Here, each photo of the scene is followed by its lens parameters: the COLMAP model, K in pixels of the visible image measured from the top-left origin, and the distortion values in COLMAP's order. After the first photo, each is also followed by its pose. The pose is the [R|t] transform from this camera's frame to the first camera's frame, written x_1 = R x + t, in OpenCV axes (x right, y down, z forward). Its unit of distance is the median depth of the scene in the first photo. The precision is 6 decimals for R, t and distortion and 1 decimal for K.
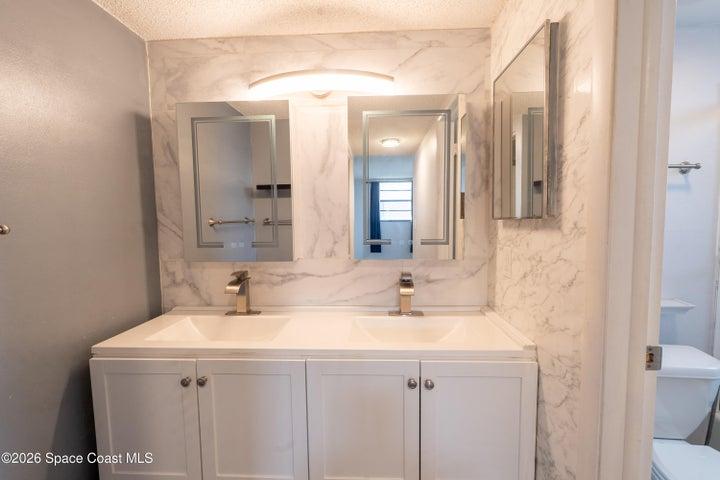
lens RADIAL K [[325.3, 0, 359.0], [0, 325.3, 244.2], [0, 0, 1]] dist [-0.009380, 0.000414]
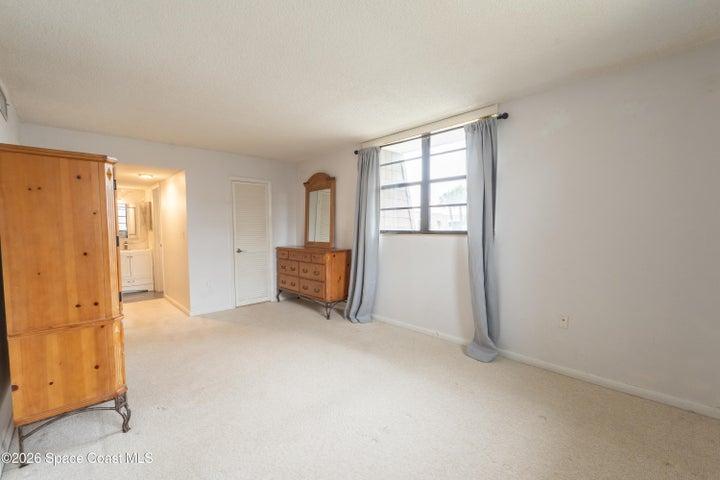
lens RADIAL K [[313.1, 0, 358.1], [0, 313.1, 238.2], [0, 0, 1]] dist [-0.007265, 0.000928]
pose [[0.698029, -0.028236, 0.715513, -0.737249], [0.059470, 0.998056, -0.018631, 0.326573], [-0.713596, 0.055557, 0.698351, -4.542826]]
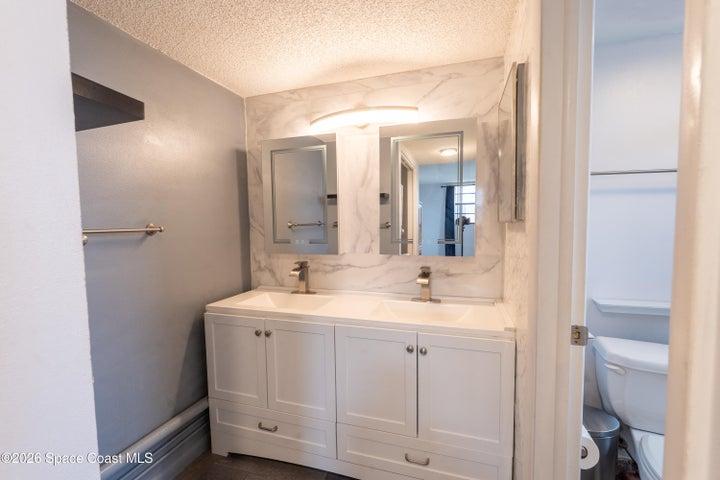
lens RADIAL K [[313.1, 0, 359.9], [0, 313.1, 243.5], [0, 0, 1]] dist [-0.007265, 0.000928]
pose [[0.964247, 0.016691, -0.264479, 0.215470], [-0.018713, 0.999812, -0.005124, 0.012203], [0.264344, 0.009890, 0.964378, -0.196587]]
